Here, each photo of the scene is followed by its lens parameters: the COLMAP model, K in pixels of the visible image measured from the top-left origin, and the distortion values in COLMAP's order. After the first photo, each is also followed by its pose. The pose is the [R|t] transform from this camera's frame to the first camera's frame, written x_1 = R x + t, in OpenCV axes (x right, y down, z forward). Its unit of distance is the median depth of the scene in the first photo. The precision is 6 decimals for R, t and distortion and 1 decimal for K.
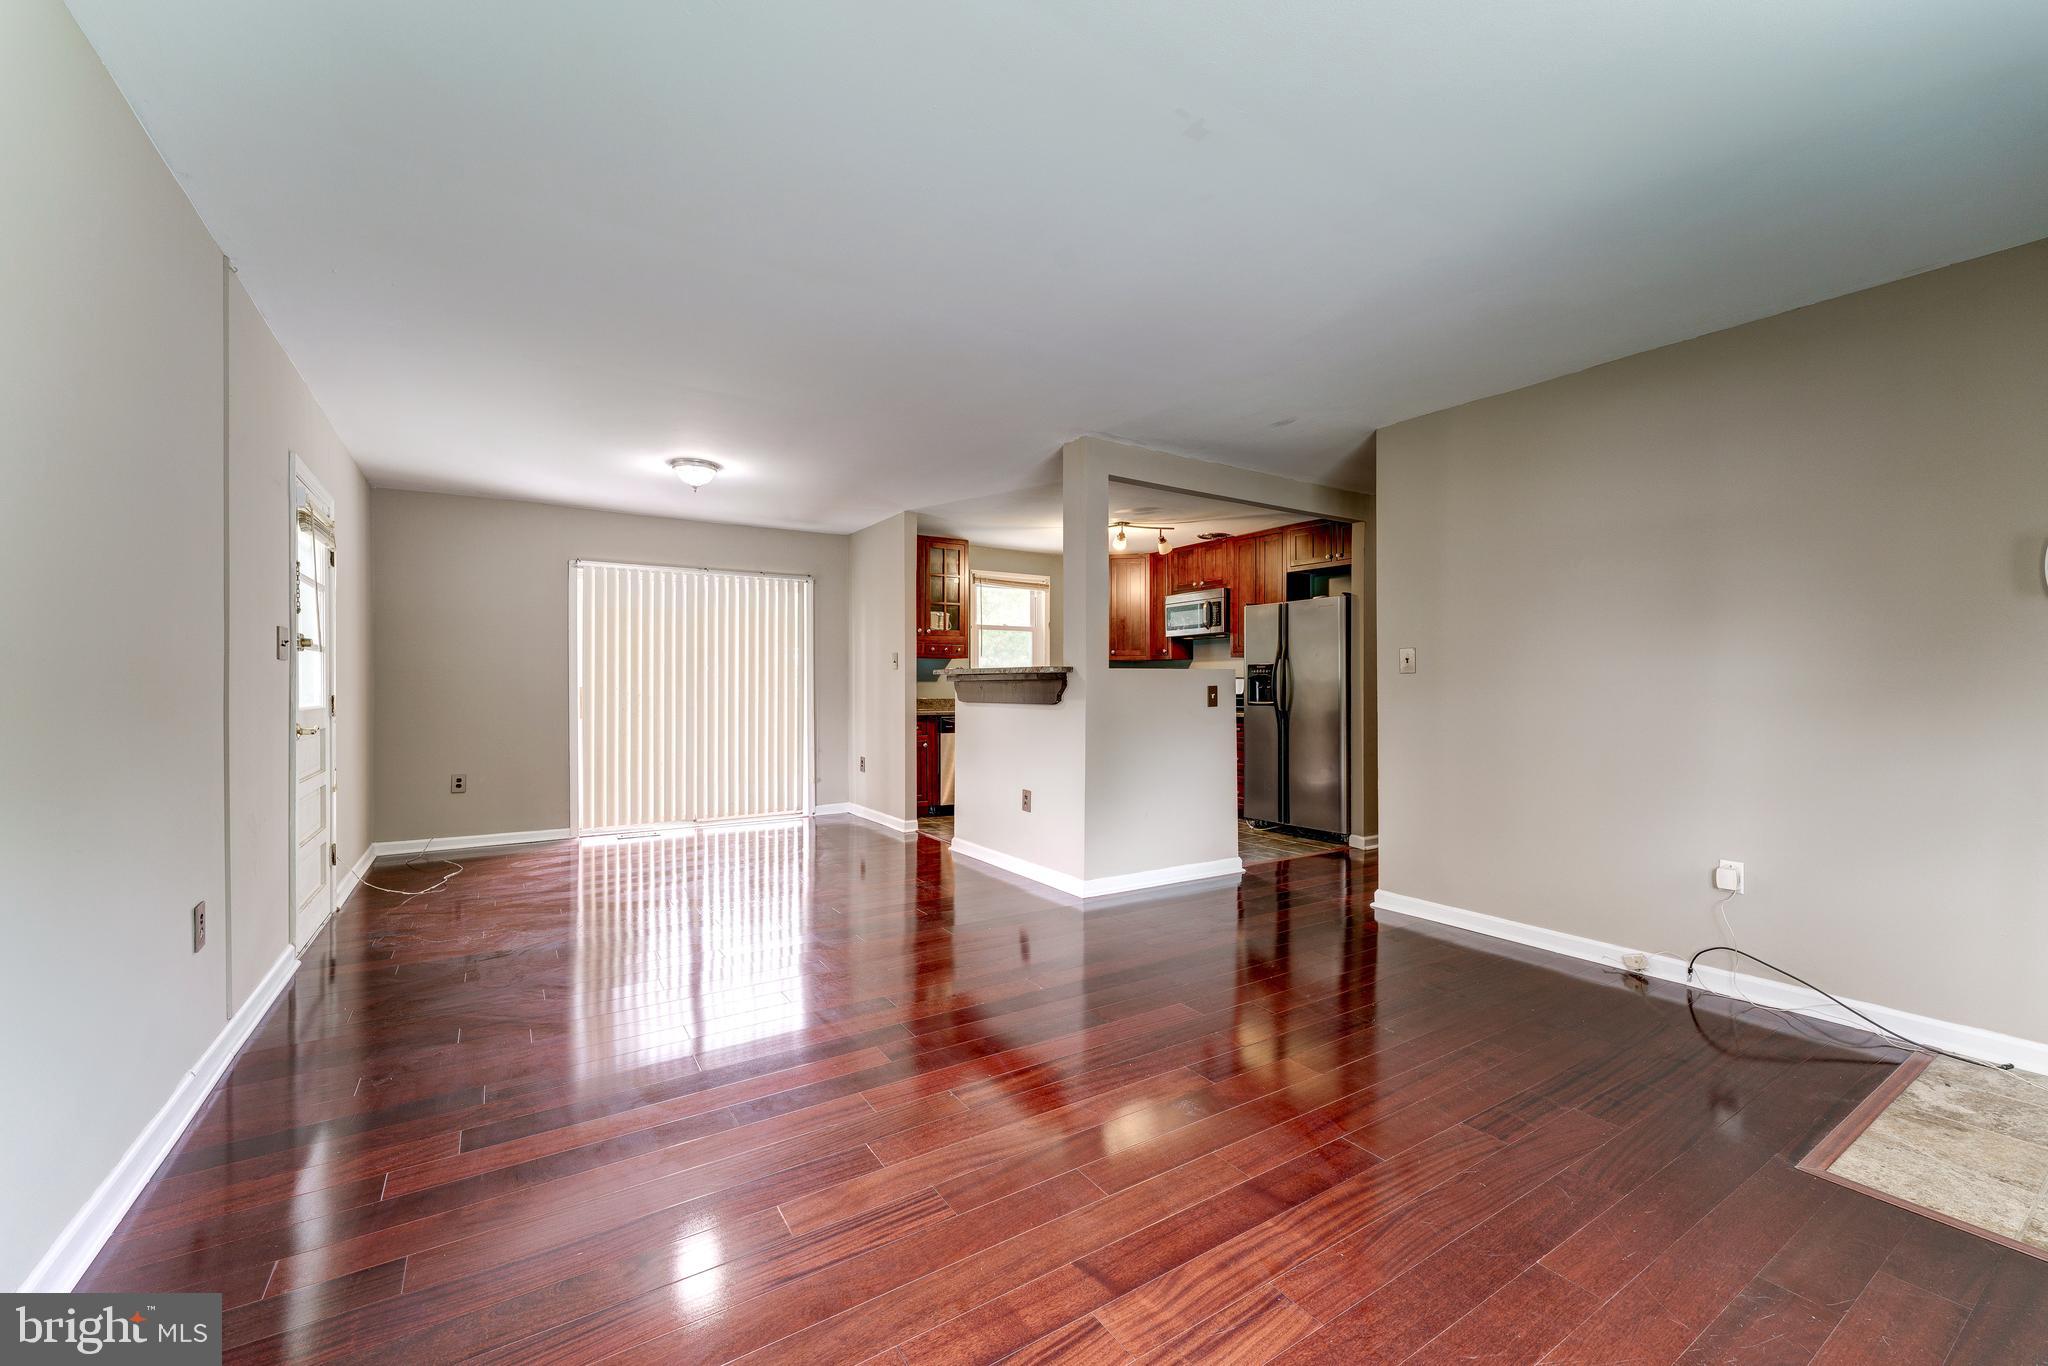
lens RADIAL K [[827.5, 0, 1027.2], [0, 827.5, 683.2], [0, 0, 1]] dist [0.002517, -0.000165]
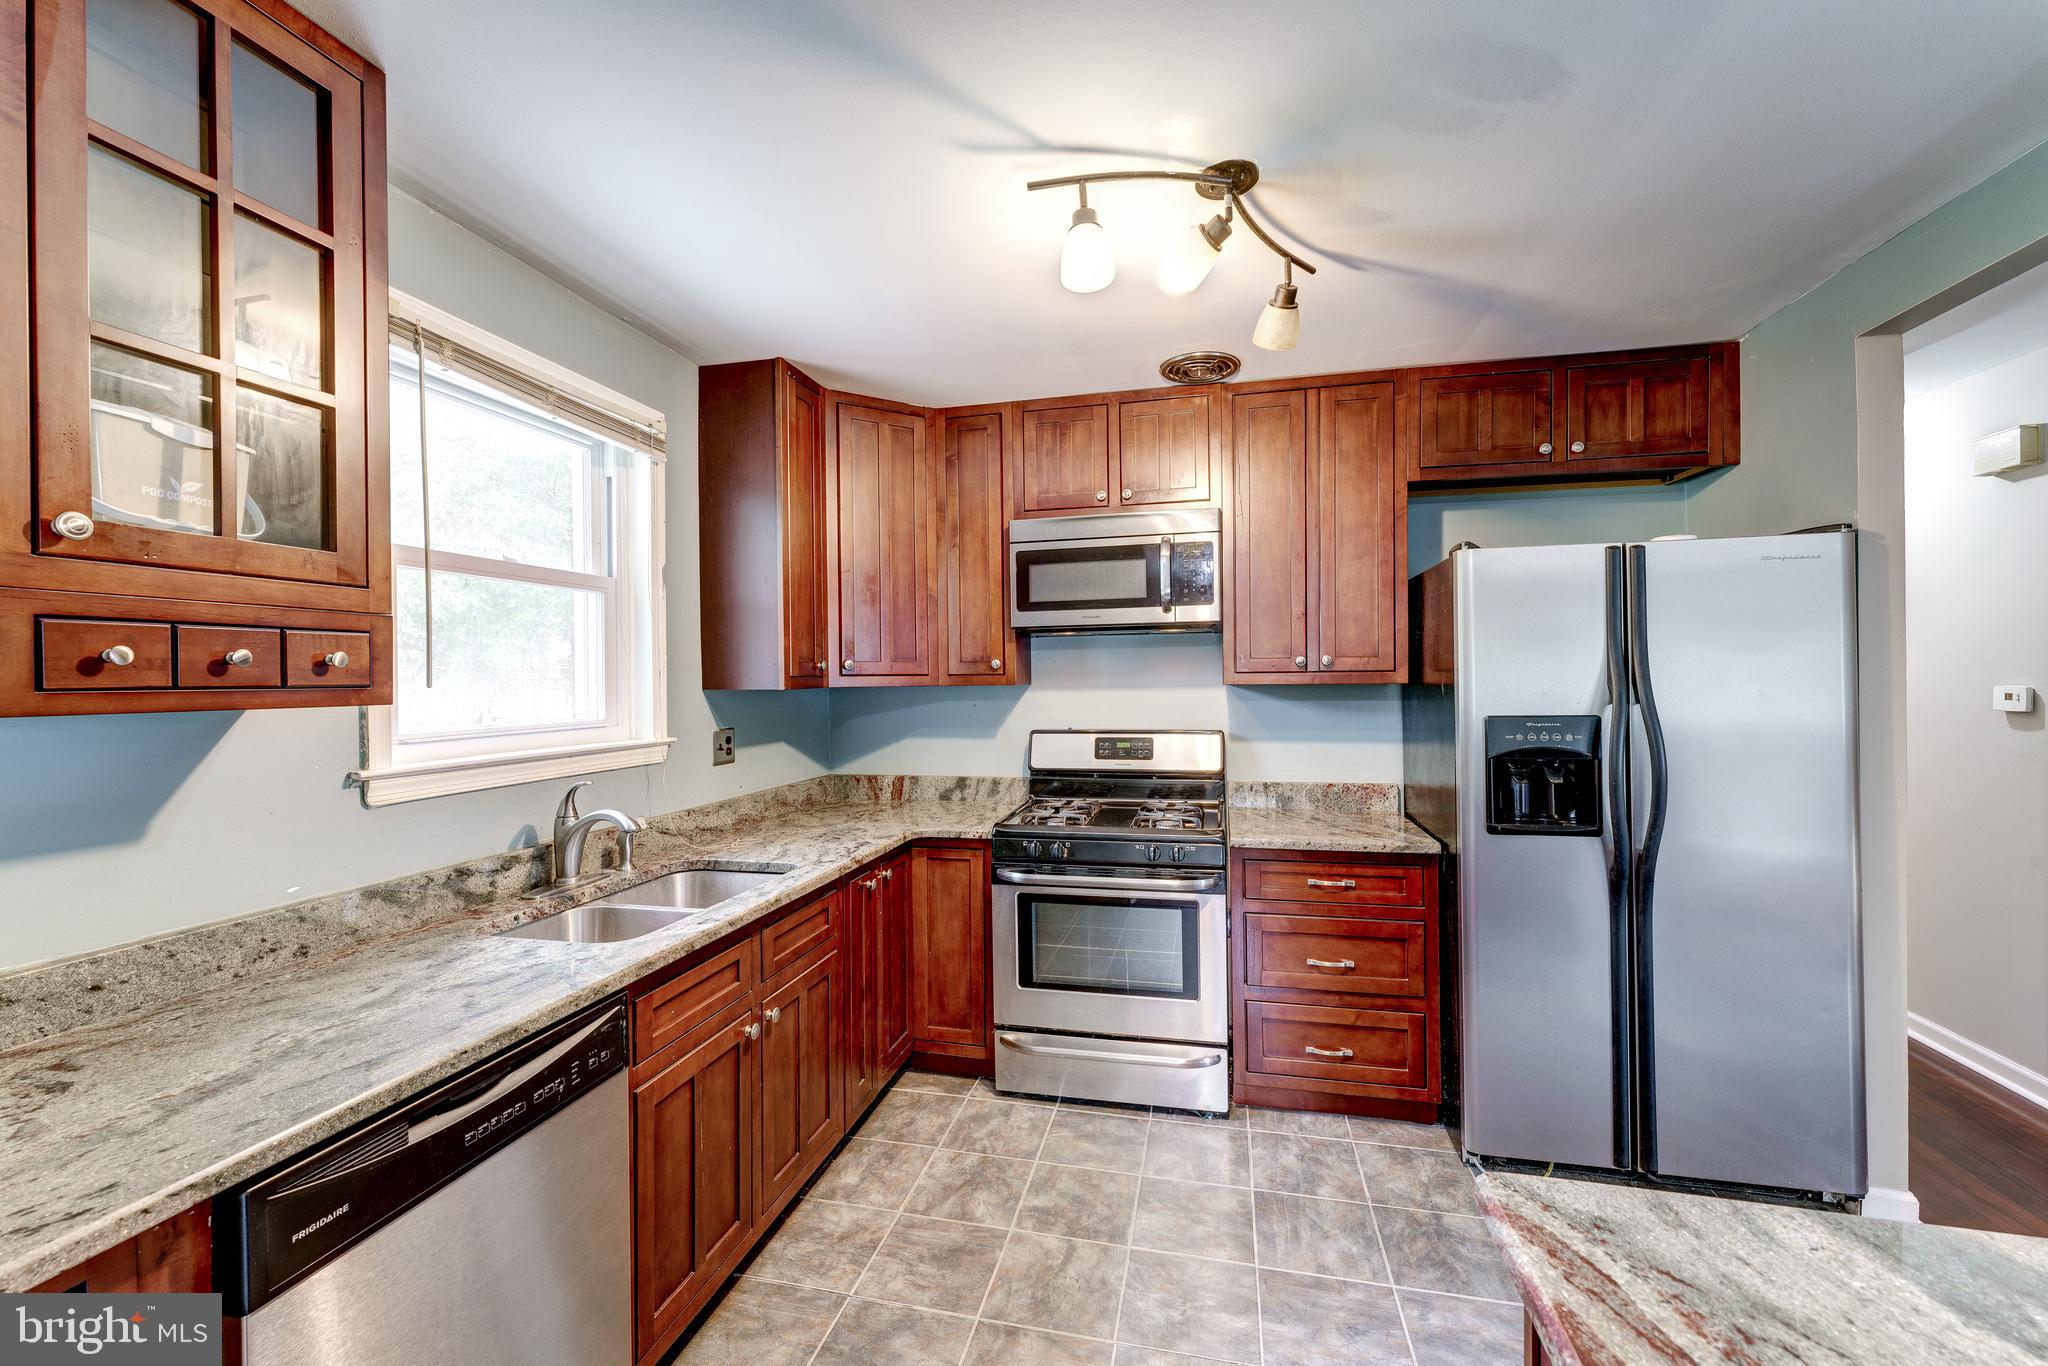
lens RADIAL K [[827.5, 0, 1019.1], [0, 827.5, 682.2], [0, 0, 1]] dist [0.002517, -0.000165]
pose [[0.724268, -0.012270, 0.689409, -0.113517], [0.010297, 0.999923, 0.006979, -0.040922], [-0.689441, 0.002044, 0.724339, 0.886650]]
